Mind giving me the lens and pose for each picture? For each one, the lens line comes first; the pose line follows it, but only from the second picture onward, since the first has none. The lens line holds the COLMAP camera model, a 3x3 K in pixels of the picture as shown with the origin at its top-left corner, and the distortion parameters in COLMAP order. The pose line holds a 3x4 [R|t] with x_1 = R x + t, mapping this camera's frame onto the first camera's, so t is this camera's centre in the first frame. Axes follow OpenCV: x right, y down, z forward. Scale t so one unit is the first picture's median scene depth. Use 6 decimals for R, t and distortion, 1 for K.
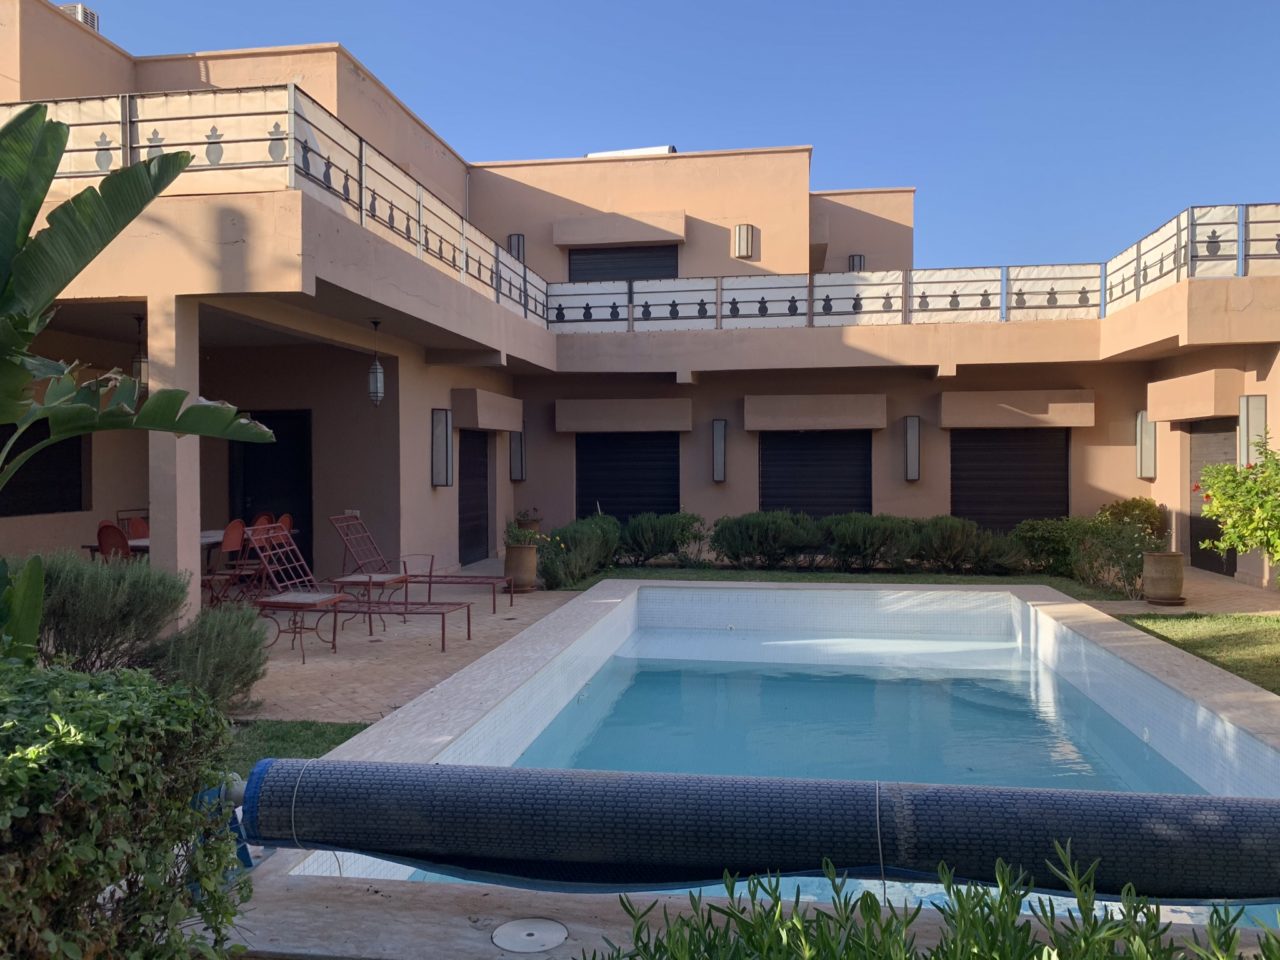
lens RADIAL K [[964.1, 0, 640.0], [0, 964.1, 480.0], [0, 0, 1]] dist [0.099842, -0.194494]
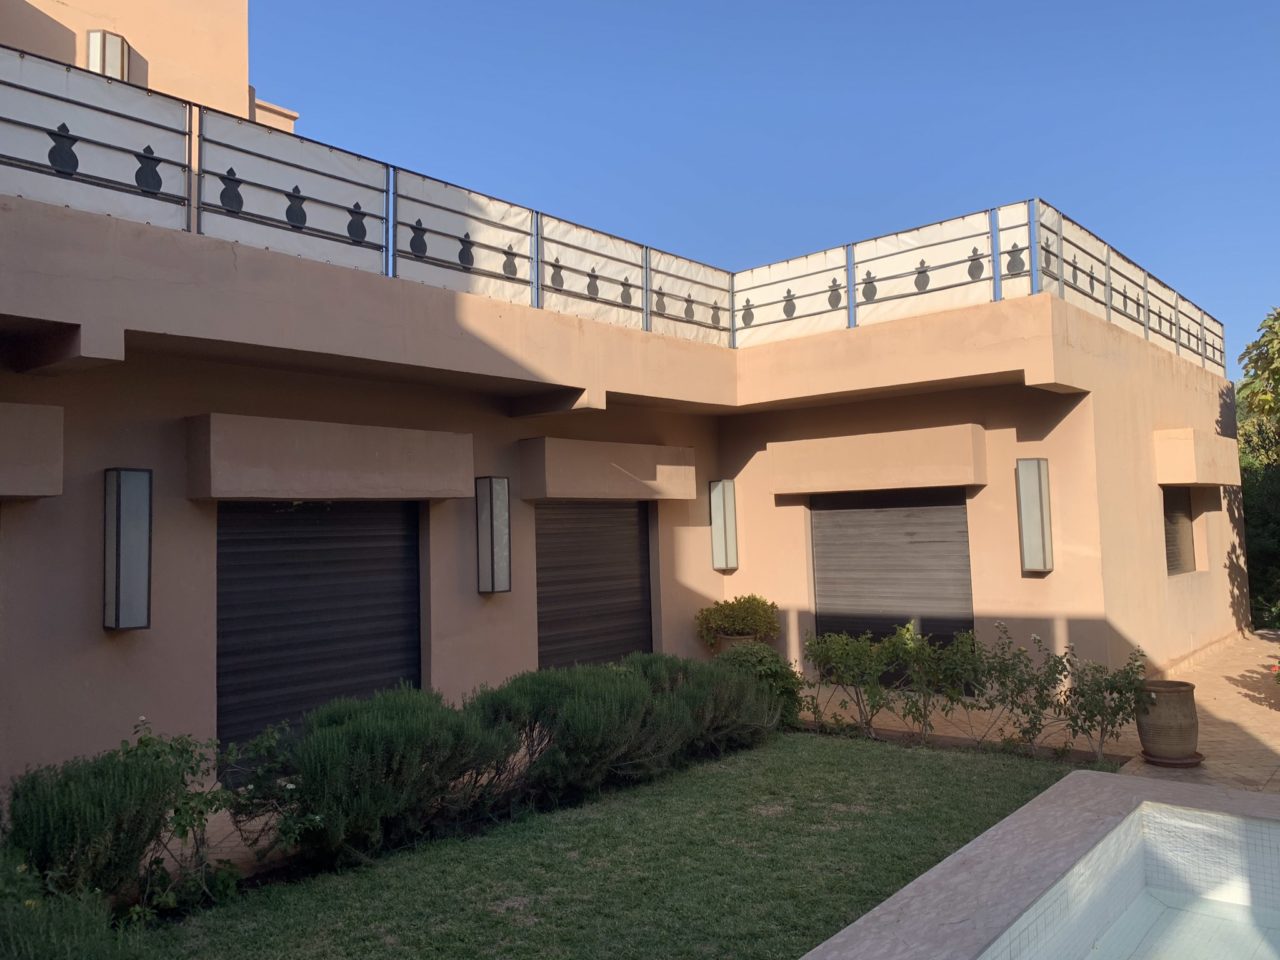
lens RADIAL K [[964.1, 0, 640.0], [0, 964.1, 480.0], [0, 0, 1]] dist [0.099842, -0.194494]
pose [[0.522751, 0.030713, 0.851932, -0.162084], [0.044091, 0.997039, -0.062998, -0.026699], [-0.851345, 0.070495, 0.519849, 0.679356]]
